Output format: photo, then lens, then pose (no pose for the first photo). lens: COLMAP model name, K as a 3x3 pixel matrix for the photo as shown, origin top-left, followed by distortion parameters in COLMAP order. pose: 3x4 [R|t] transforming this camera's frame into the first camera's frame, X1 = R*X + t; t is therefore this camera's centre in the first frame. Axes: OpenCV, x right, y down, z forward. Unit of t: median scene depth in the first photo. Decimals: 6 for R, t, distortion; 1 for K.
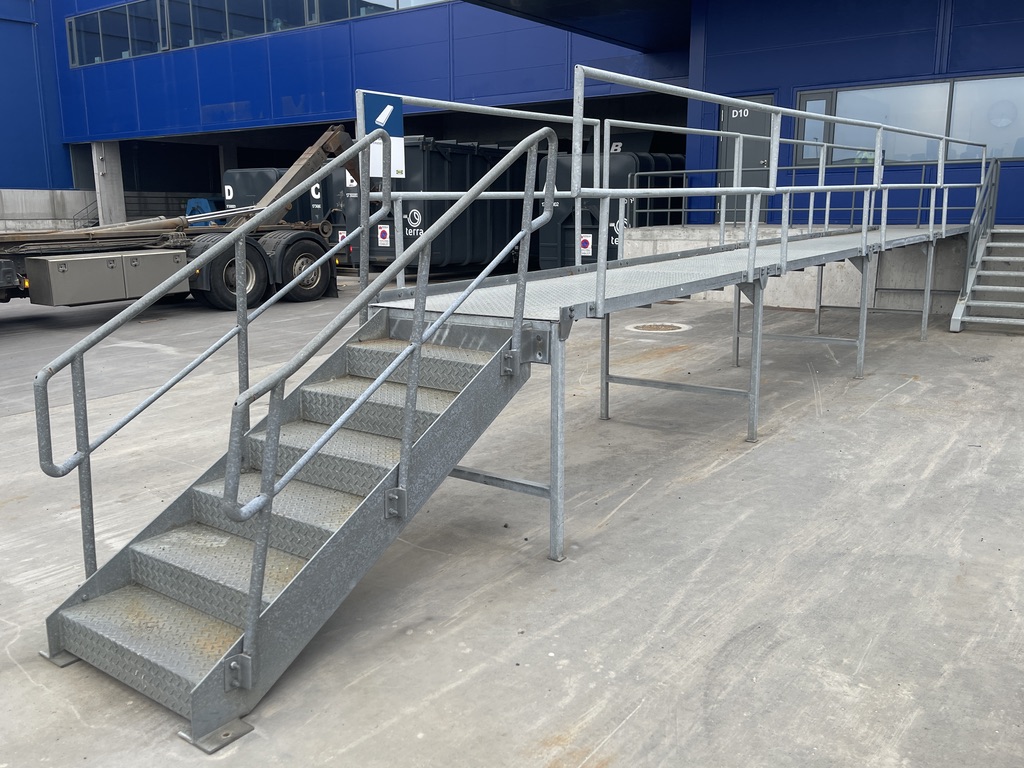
lens RADIAL K [[882.0, 0, 507.3], [0, 882.0, 388.7], [0, 0, 1]] dist [0.036798, -0.012974]
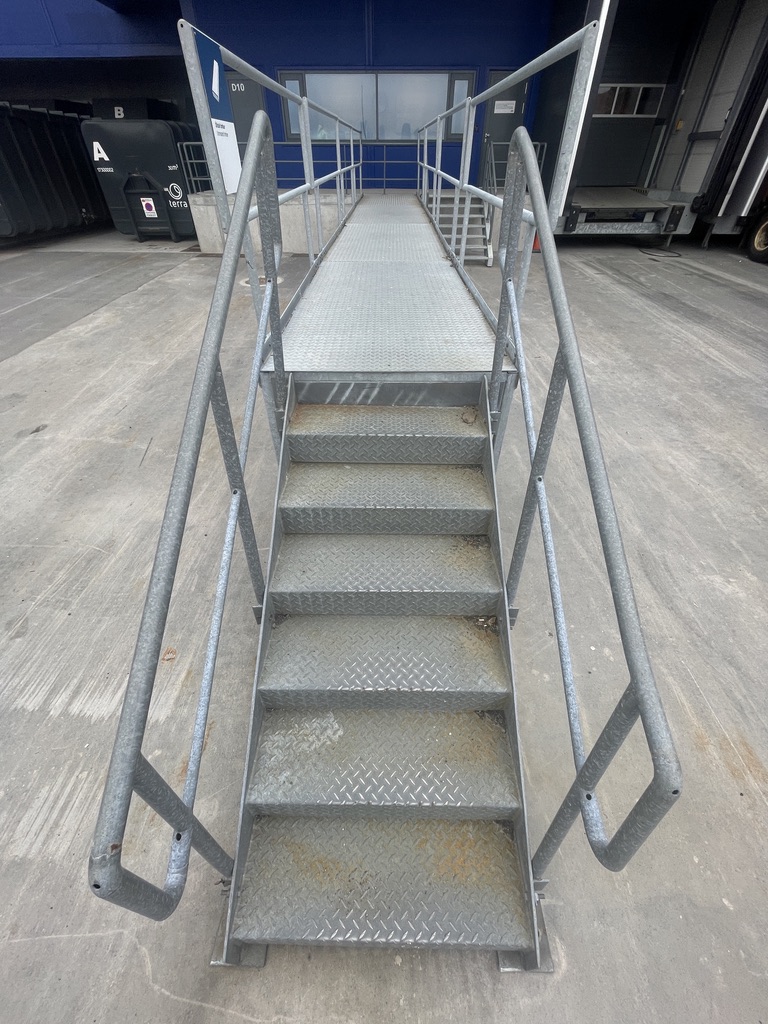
lens RADIAL K [[410.4, 0, 385.7], [0, 410.4, 513.1], [0, 0, 1]] dist [0.000051, -0.001405]
pose [[0.810055, -0.378160, 0.448114, -0.325337], [0.113550, 0.850942, 0.512839, -0.187106], [-0.575254, -0.364544, 0.732250, 0.627526]]
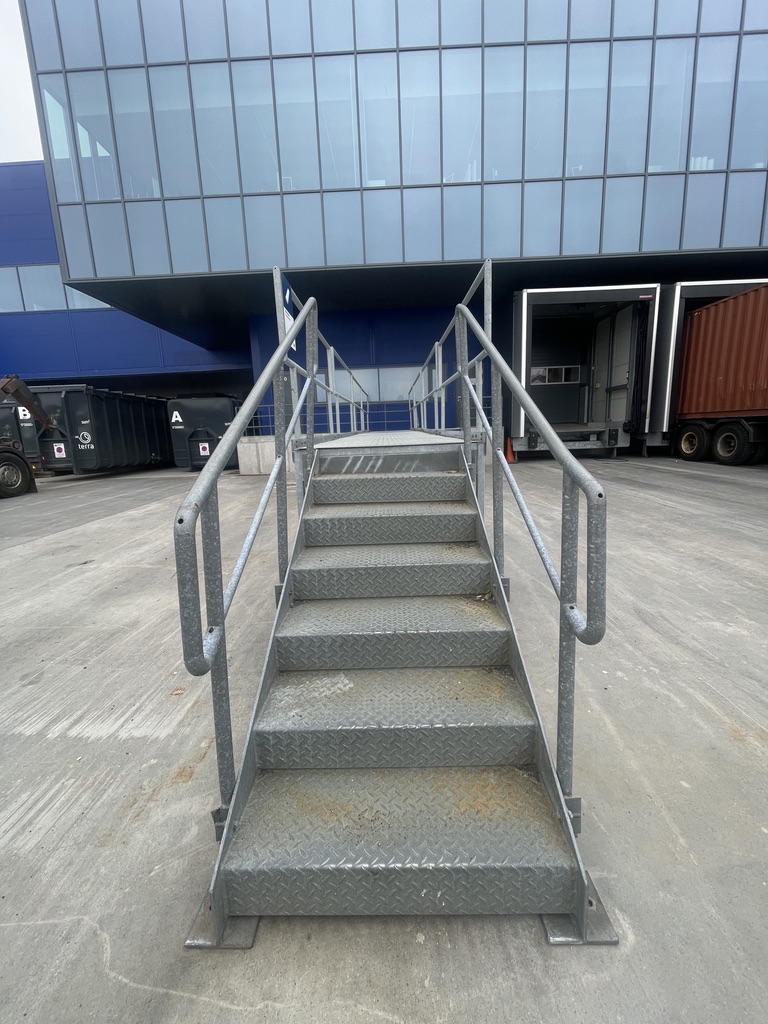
lens RADIAL K [[410.4, 0, 385.9], [0, 410.4, 512.9], [0, 0, 1]] dist [0.000051, -0.001405]
pose [[0.811114, -0.137122, 0.568587, -0.427227], [0.151423, 0.988217, 0.022310, -0.002530], [-0.564947, 0.068001, 0.822320, 0.518846]]
